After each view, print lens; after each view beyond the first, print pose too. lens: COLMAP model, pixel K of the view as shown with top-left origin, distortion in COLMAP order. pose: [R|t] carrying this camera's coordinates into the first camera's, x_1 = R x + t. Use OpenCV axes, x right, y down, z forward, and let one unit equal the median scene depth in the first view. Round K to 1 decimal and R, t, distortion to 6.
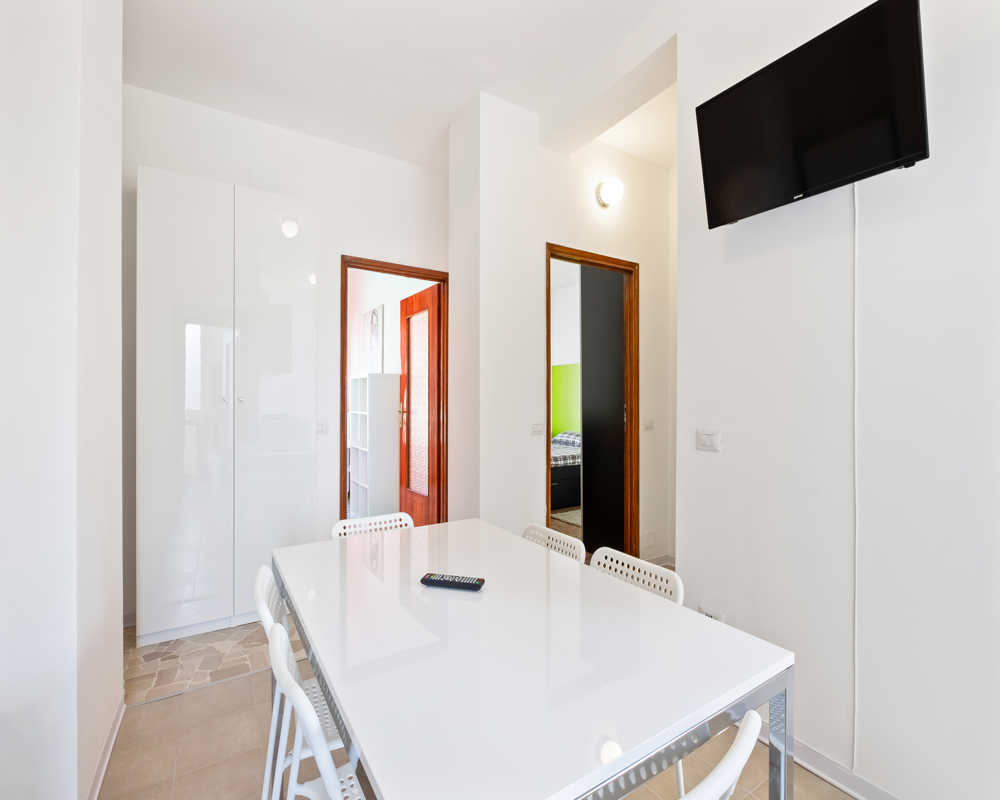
lens RADIAL K [[468.8, 0, 500.2], [0, 468.8, 396.7], [0, 0, 1]] dist [-0.000954, -0.000430]
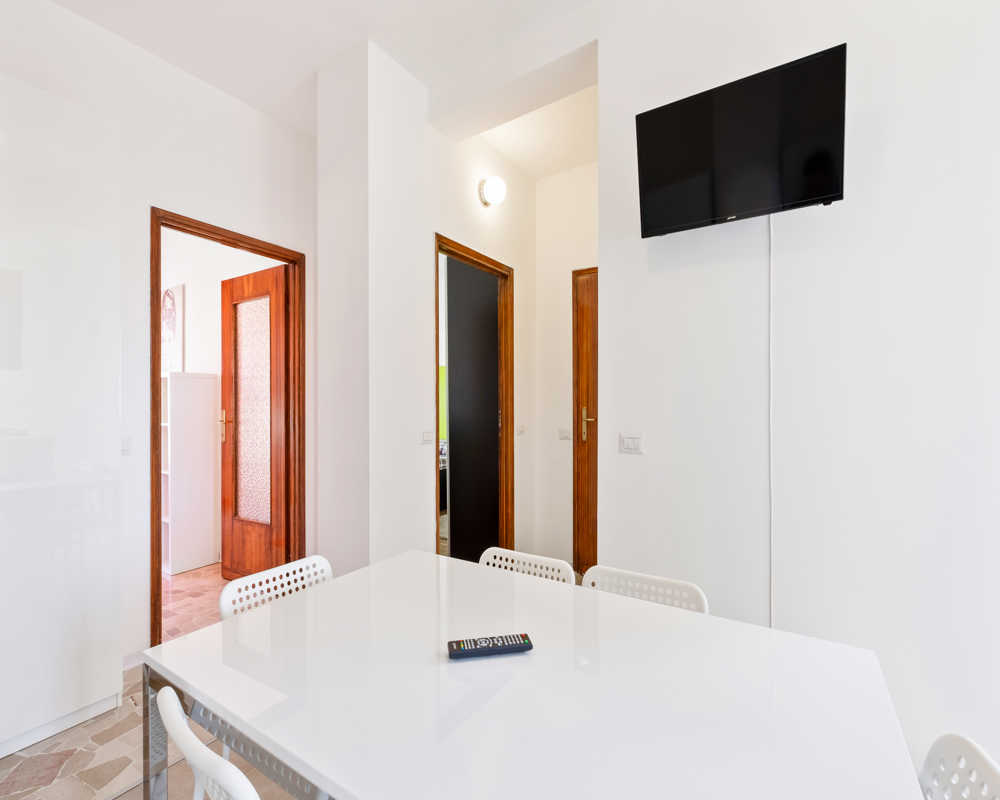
lens RADIAL K [[459.6, 0, 500.8], [0, 459.6, 405.5], [0, 0, 1]] dist [0.000786, 0.001137]
pose [[0.905817, -0.004840, 0.423642, -0.148227], [0.002523, 0.999979, 0.006029, 0.001648], [-0.423662, -0.004392, 0.905810, 0.122185]]
